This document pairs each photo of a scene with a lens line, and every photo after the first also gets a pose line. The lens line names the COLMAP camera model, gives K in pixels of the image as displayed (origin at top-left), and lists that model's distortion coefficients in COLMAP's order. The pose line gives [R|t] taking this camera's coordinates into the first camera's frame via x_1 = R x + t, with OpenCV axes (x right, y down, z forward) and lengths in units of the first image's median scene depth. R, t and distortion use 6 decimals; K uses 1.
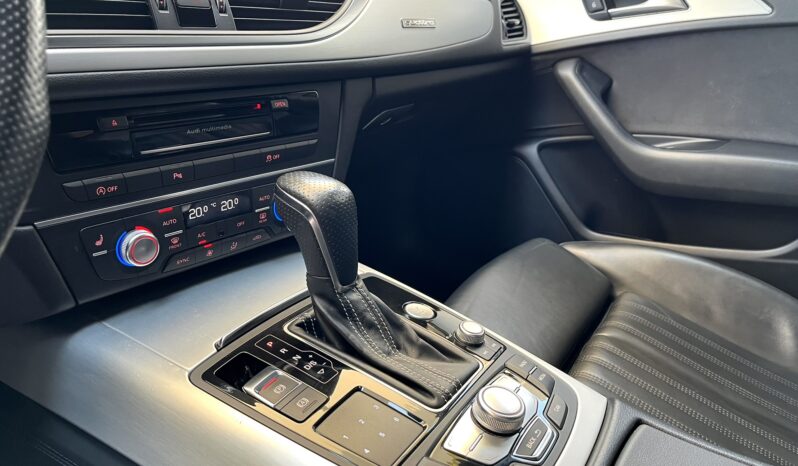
lens RADIAL K [[608.0, 0, 402.7], [0, 608.0, 226.5], [0, 0, 1]] dist [0.048659, -0.069459]
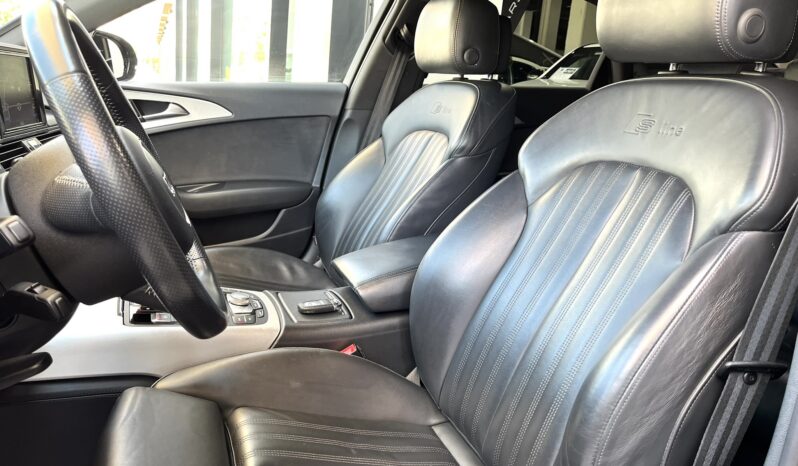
lens RADIAL K [[608.0, 0, 400.4], [0, 608.0, 229.5], [0, 0, 1]] dist [0.048659, -0.069459]
pose [[0.595568, -0.210016, 0.775366, -0.747051], [0.252229, 0.965295, 0.067721, 0.004068], [-0.762679, 0.155237, 0.627871, -0.648506]]
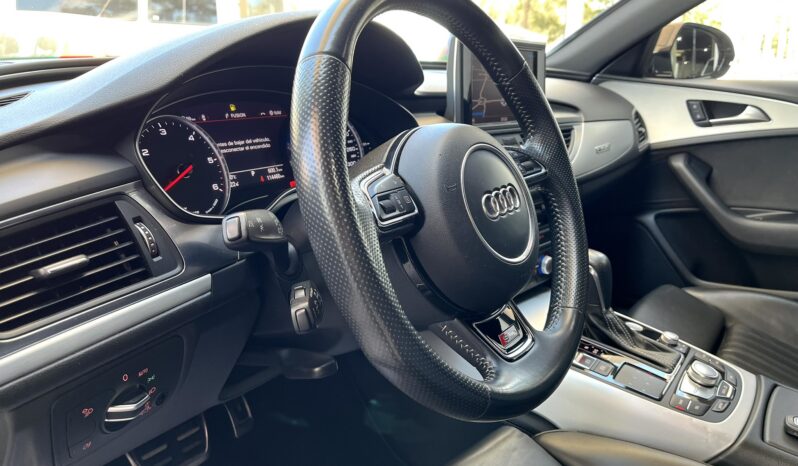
lens RADIAL K [[608.0, 0, 397.8], [0, 608.0, 229.1], [0, 0, 1]] dist [0.048659, -0.069459]
pose [[0.997578, -0.004493, -0.069408, -0.348965], [-0.000522, 0.997400, -0.072065, -0.007204], [0.069551, 0.071927, 0.994982, -0.528799]]
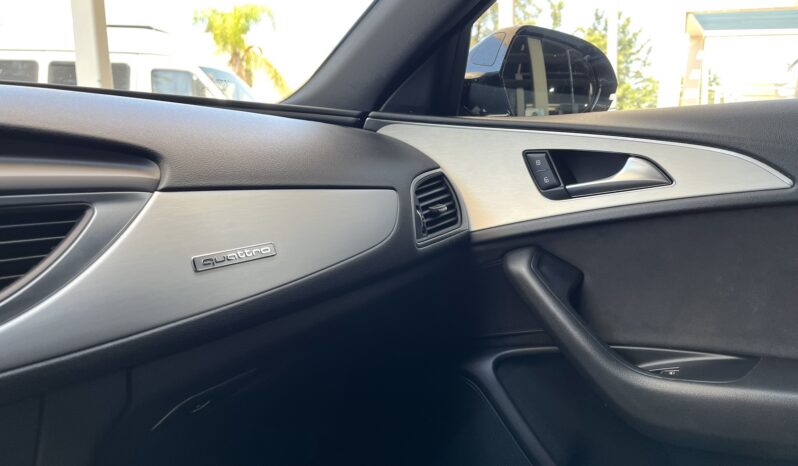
lens RADIAL K [[608.0, 0, 403.3], [0, 608.0, 230.6], [0, 0, 1]] dist [0.048659, -0.069459]
pose [[0.998858, -0.047765, -0.000608, 0.170908], [0.046616, 0.977439, -0.206010, -0.196805], [0.010435, 0.205746, 0.978550, 0.352498]]
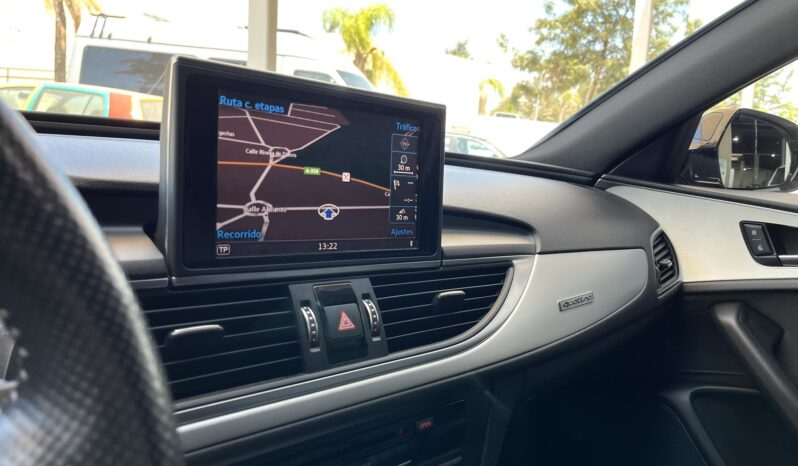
lens RADIAL K [[608.0, 0, 402.0], [0, 608.0, 227.7], [0, 0, 1]] dist [0.048659, -0.069459]
pose [[0.985881, 0.052508, -0.159002, -0.077502], [-0.086212, 0.973206, -0.213161, -0.198031], [0.143549, 0.223860, 0.963992, 0.074360]]
